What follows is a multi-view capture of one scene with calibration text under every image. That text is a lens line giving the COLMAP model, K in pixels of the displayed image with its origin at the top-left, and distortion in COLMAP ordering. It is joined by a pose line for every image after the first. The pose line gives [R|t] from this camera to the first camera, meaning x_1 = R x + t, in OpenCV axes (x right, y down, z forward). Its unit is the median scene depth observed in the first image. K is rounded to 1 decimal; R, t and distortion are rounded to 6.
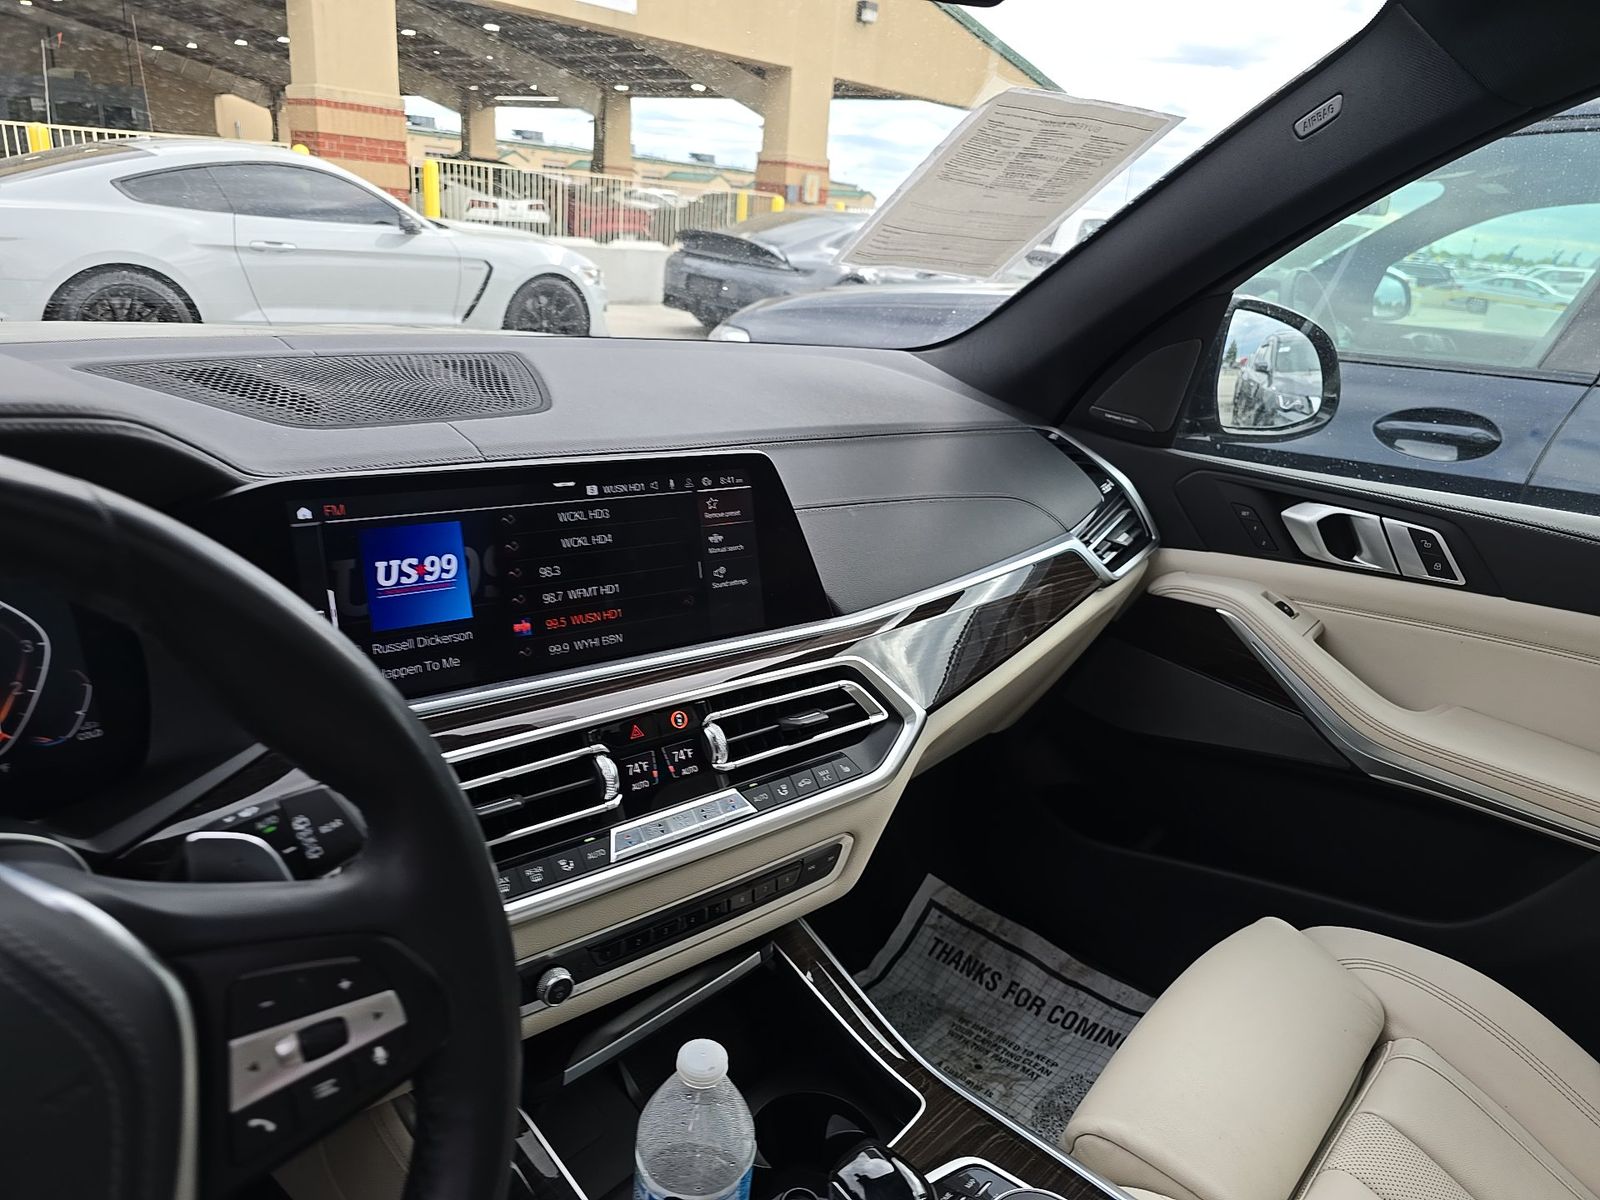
lens RADIAL K [[1060.5, 0, 801.1], [0, 1060.5, 551.4], [0, 0, 1]] dist [0.033757, -0.068503]
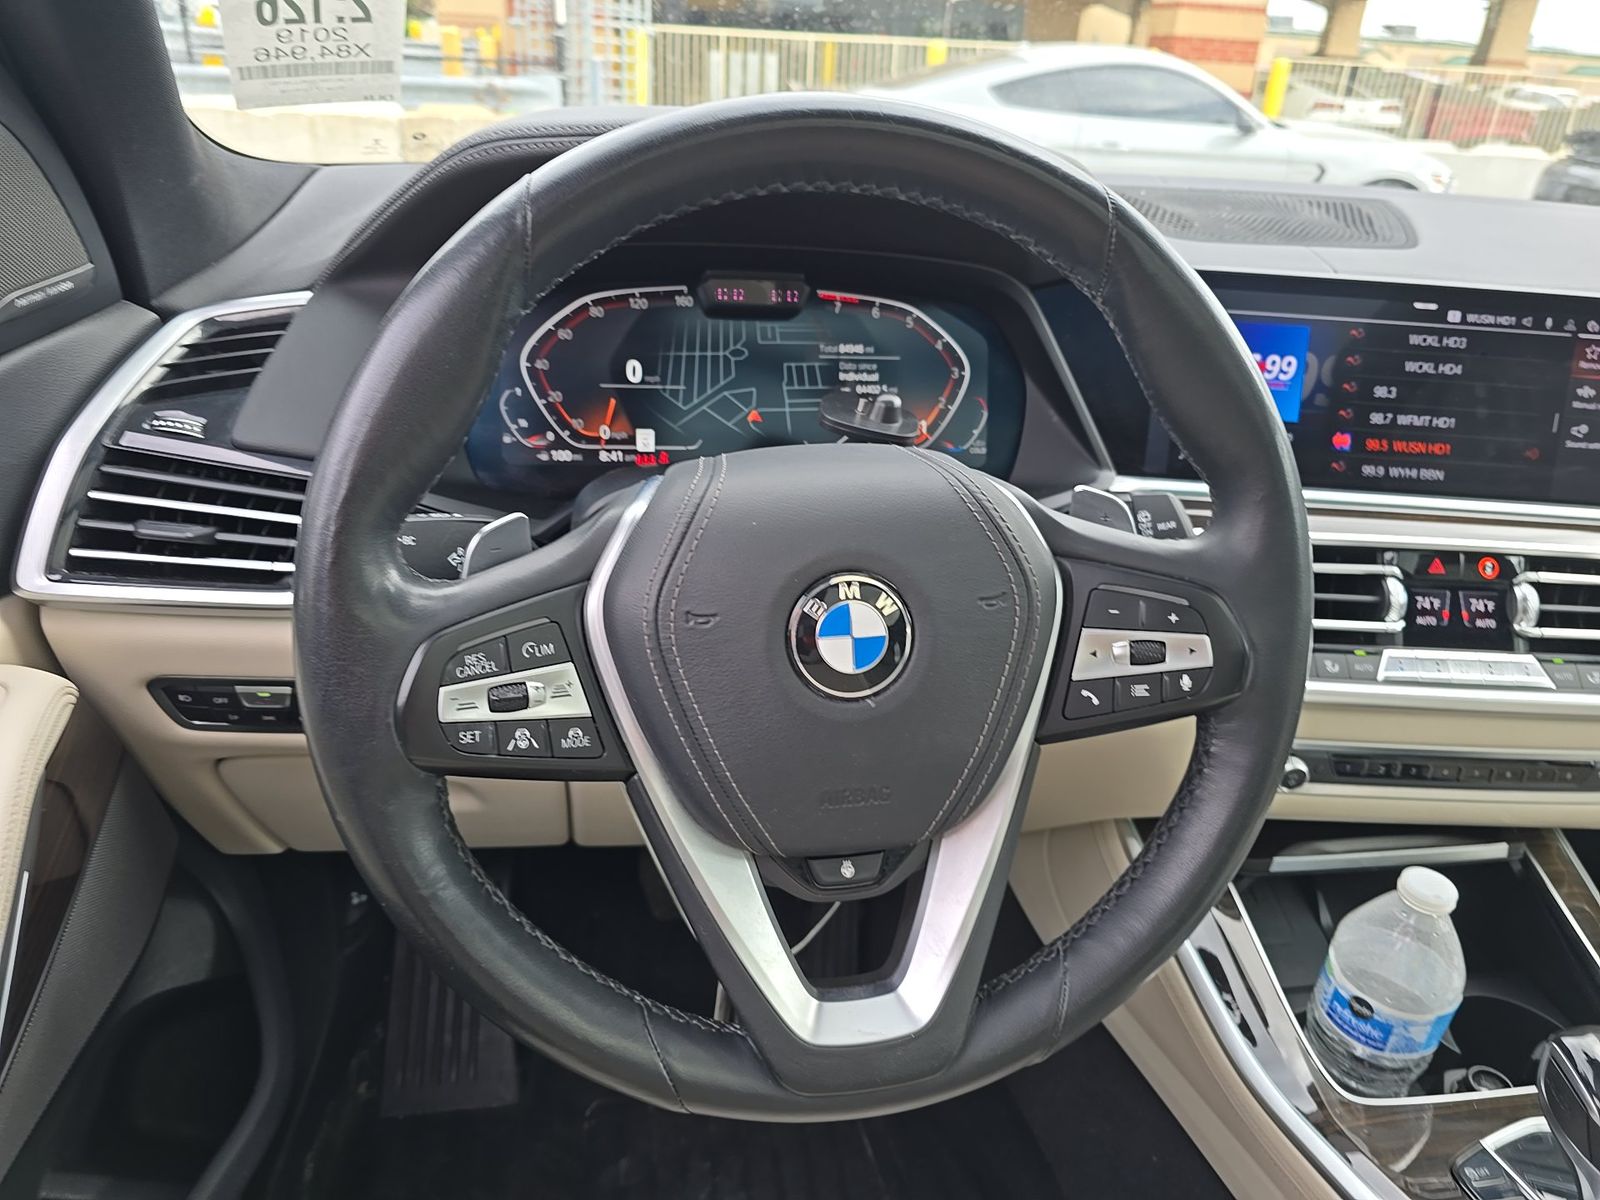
lens RADIAL K [[1055.4, 0, 798.6], [0, 1055.4, 521.2], [0, 0, 1]] dist [-0.016168, -0.002134]
pose [[0.755895, 0.234778, -0.611148, -0.017303], [-0.198689, 0.971727, 0.127551, 0.118753], [0.623816, 0.025014, 0.781171, -0.128122]]
